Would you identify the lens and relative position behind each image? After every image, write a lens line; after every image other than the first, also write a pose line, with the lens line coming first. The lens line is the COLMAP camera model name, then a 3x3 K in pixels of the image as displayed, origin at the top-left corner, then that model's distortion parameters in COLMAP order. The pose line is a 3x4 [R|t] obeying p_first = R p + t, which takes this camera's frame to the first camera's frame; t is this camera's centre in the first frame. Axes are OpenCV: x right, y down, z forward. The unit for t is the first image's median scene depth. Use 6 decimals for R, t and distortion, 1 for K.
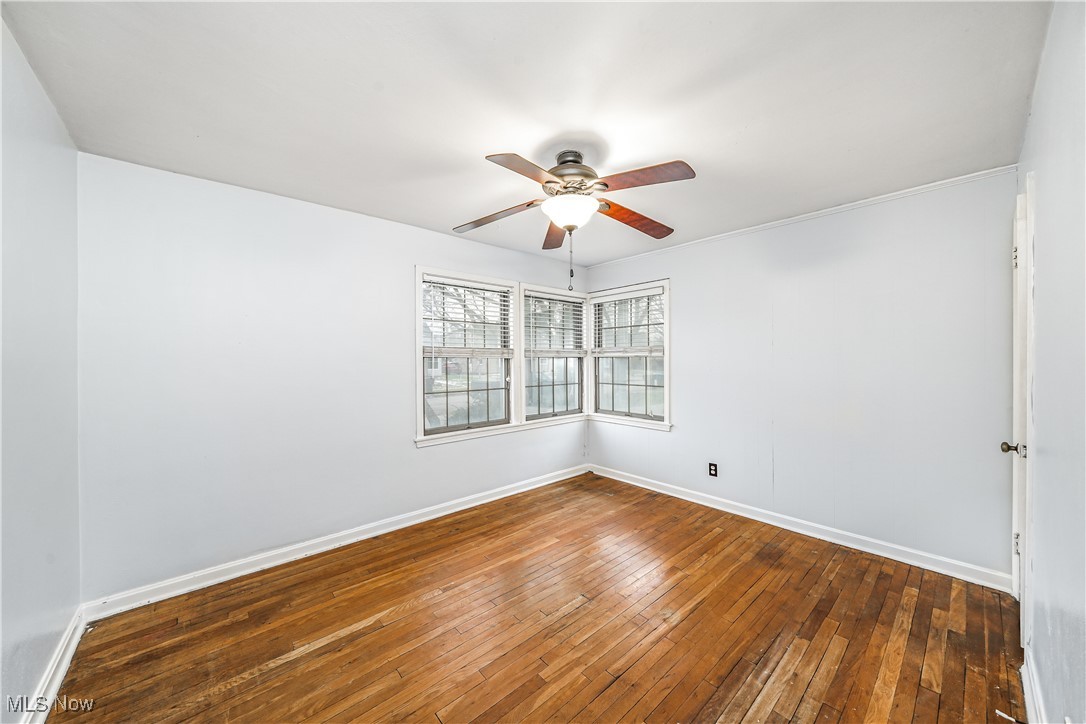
lens RADIAL K [[373.6, 0, 541.6], [0, 373.6, 360.4], [0, 0, 1]] dist [-0.001692, 0.000017]
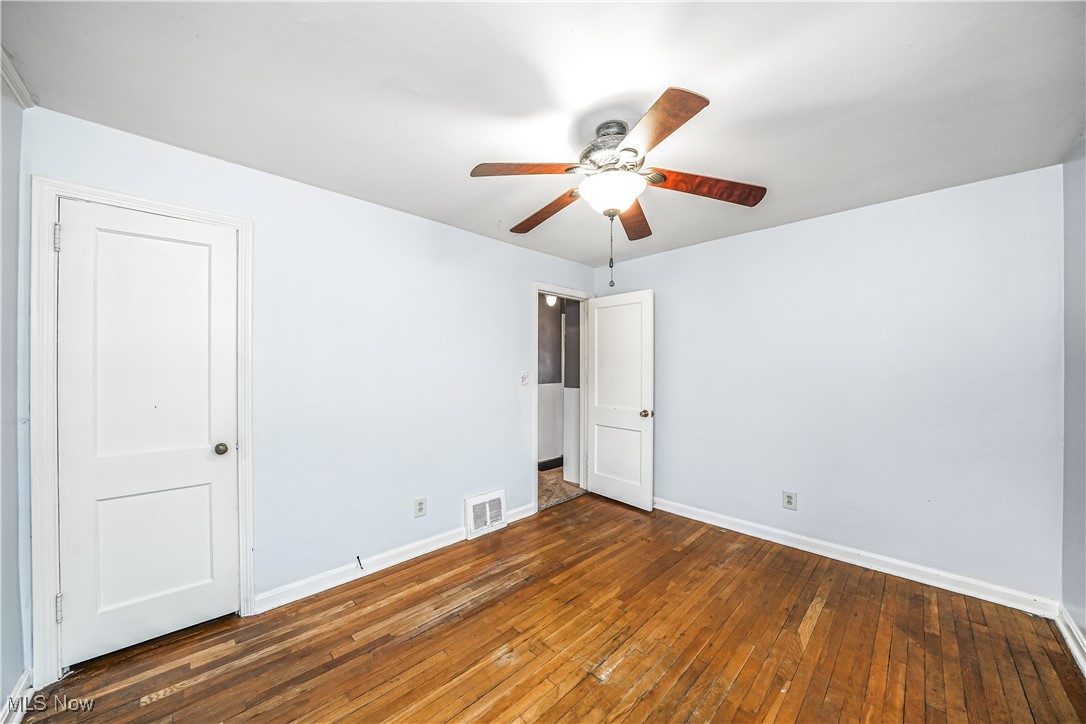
lens RADIAL K [[373.6, 0, 543.6], [0, 373.6, 366.6], [0, 0, 1]] dist [-0.001692, 0.000017]
pose [[-0.998590, 0.002254, -0.053028, 0.327160], [0.002125, 0.999995, 0.002502, -0.034374], [0.053033, 0.002386, -0.998590, 2.149467]]
